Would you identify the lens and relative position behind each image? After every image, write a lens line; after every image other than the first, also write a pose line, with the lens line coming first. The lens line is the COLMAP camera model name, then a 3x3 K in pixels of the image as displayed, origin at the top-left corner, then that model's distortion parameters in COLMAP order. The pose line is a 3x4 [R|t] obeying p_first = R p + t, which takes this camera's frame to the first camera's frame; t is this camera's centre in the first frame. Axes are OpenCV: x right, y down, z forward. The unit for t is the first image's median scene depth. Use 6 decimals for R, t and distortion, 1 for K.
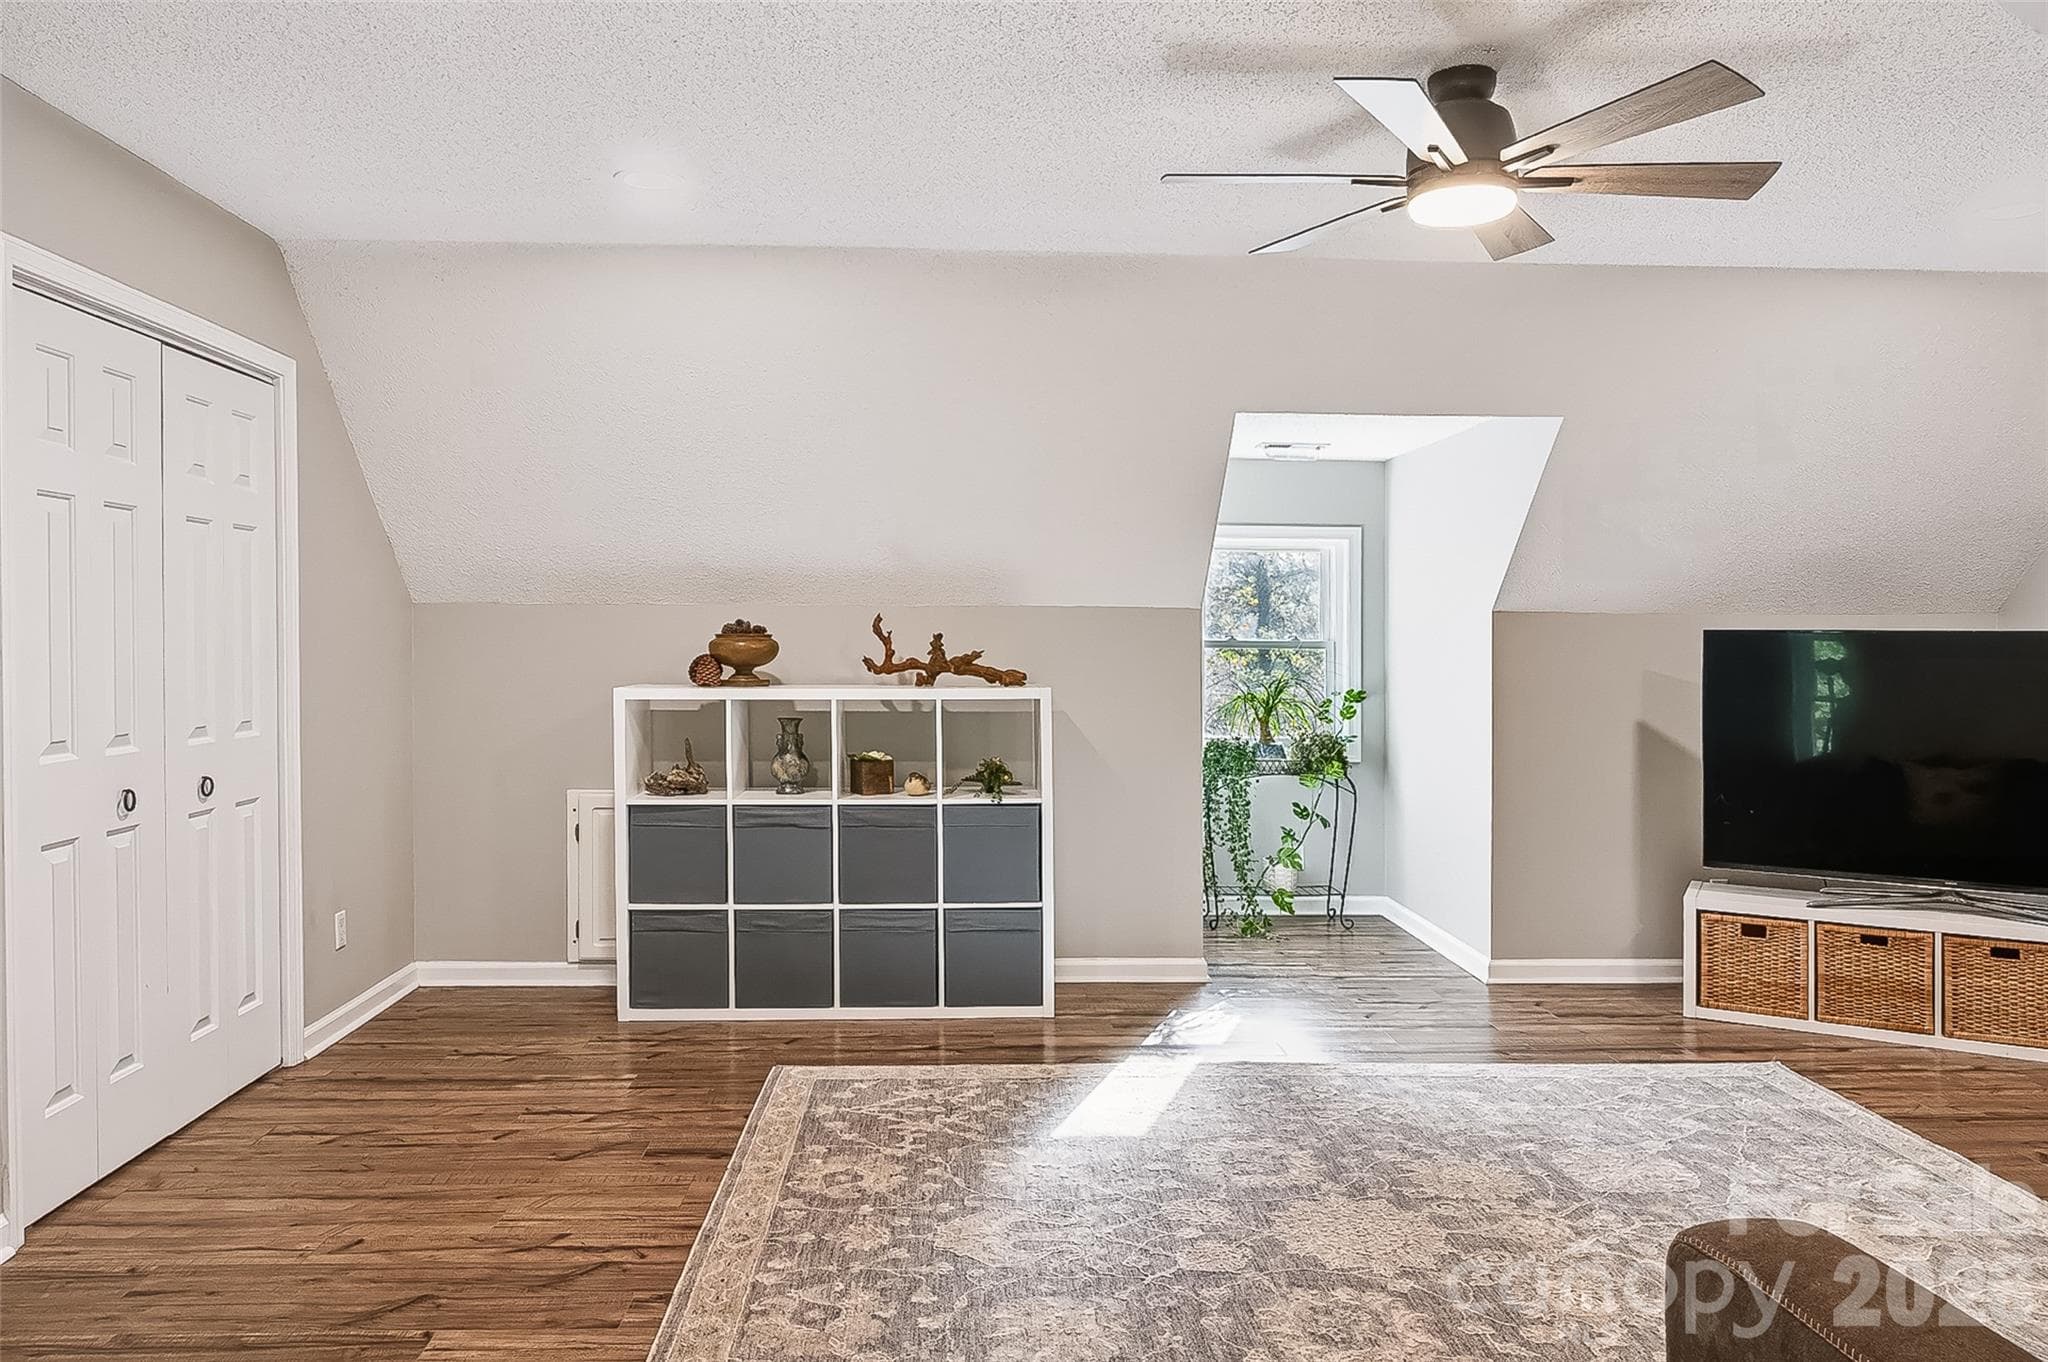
lens RADIAL K [[1520.4, 0, 1027.2], [0, 1520.4, 679.6], [0, 0, 1]] dist [0.014113, 0.002104]
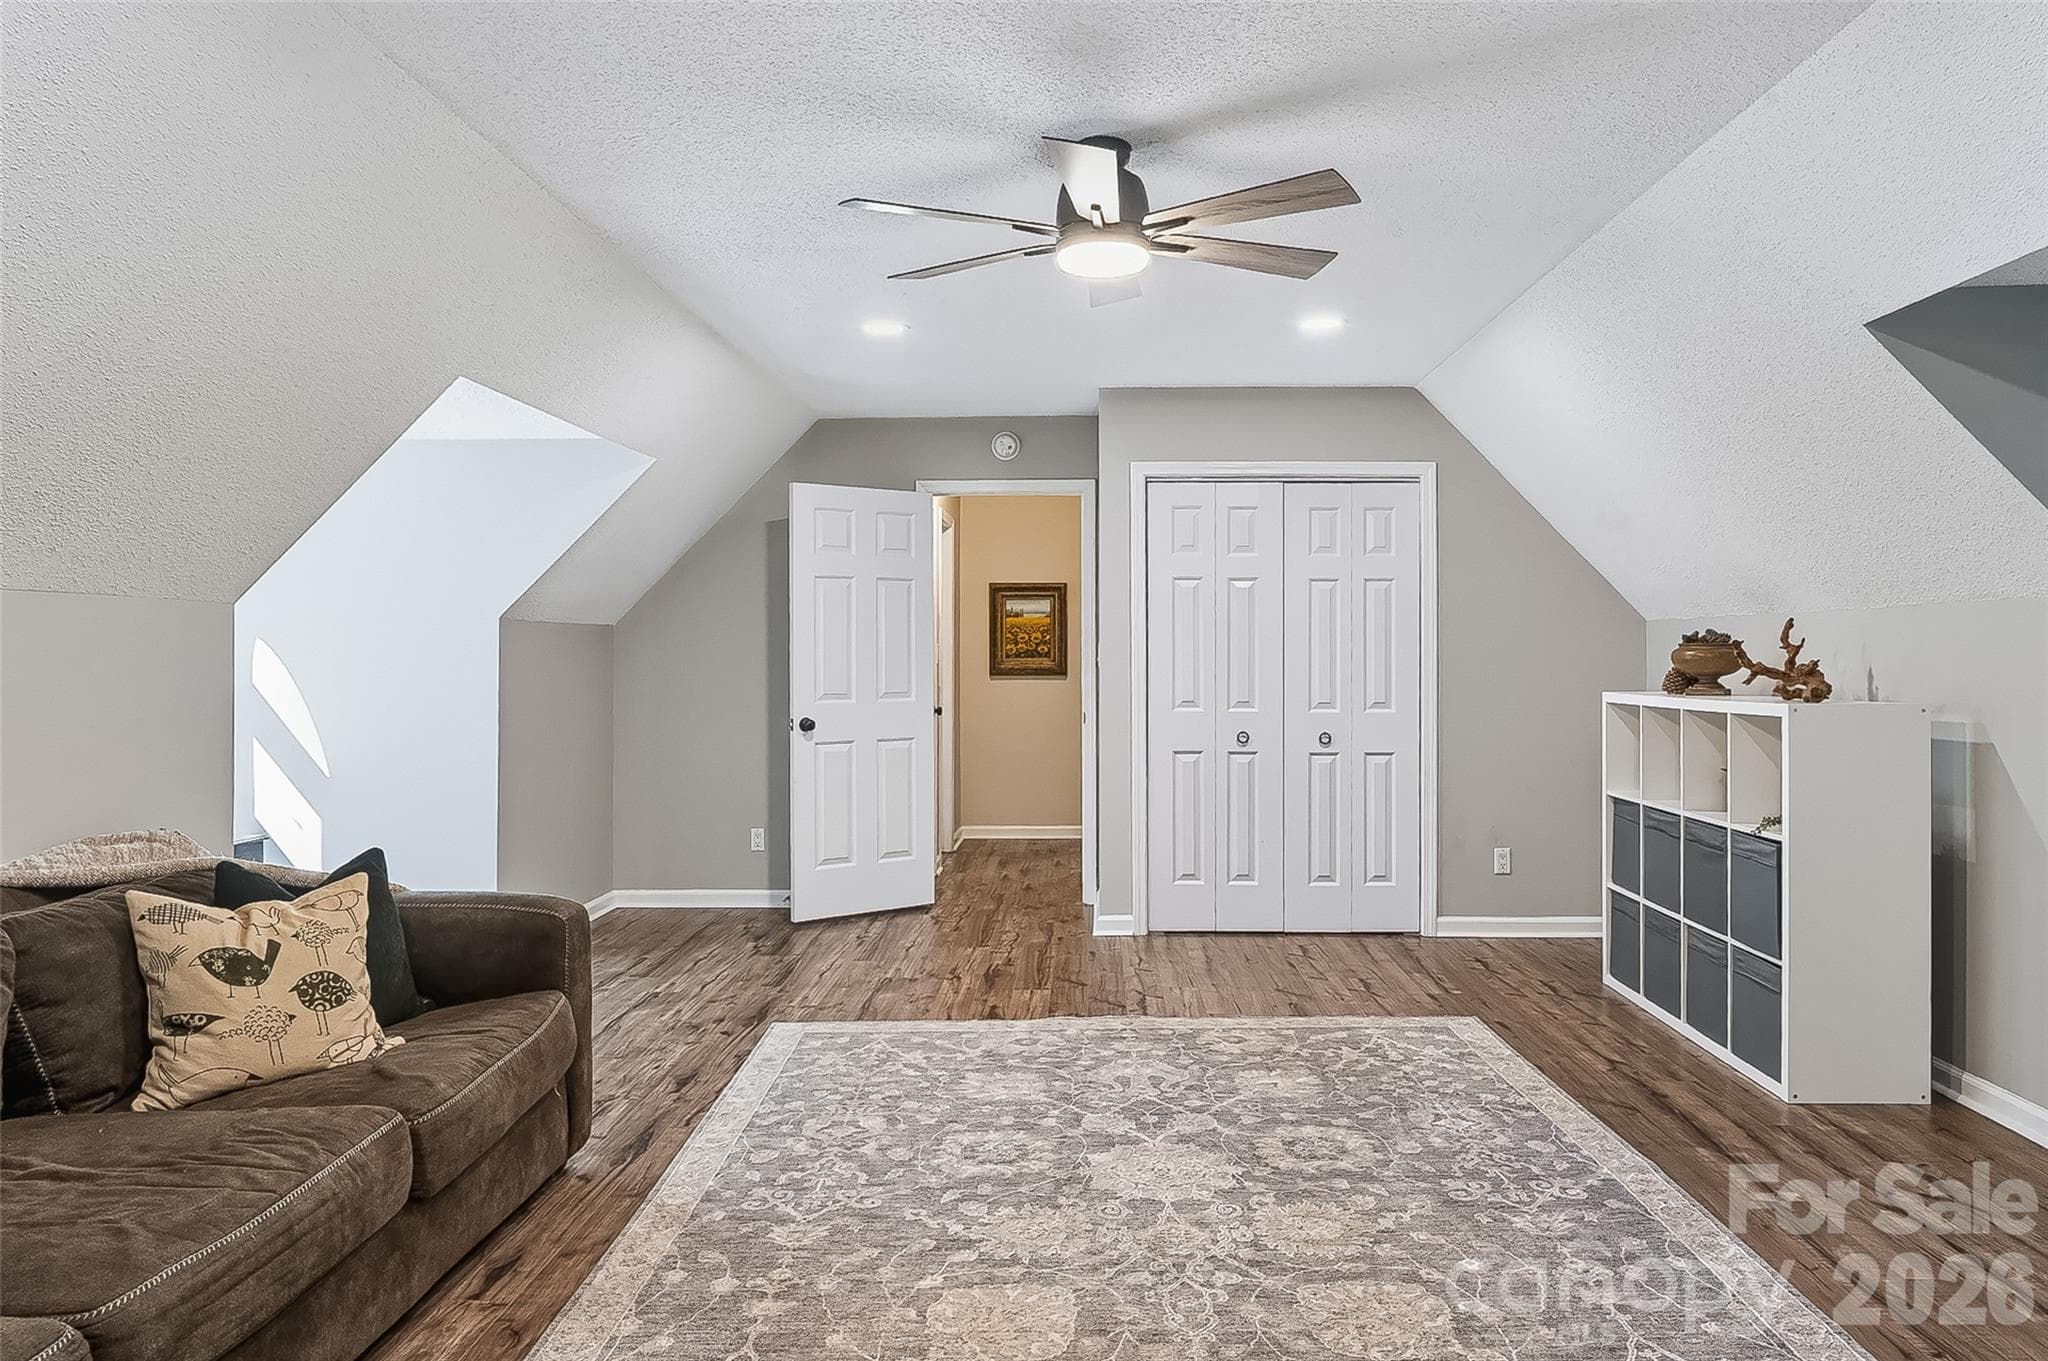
lens RADIAL K [[1520.4, 0, 1028.1], [0, 1520.4, 669.0], [0, 0, 1]] dist [0.014113, 0.002104]
pose [[-0.113045, 0.012637, -0.993509, 1.201898], [-0.026224, 0.999533, 0.015698, -0.024303], [0.993244, 0.027828, -0.112661, 0.905191]]
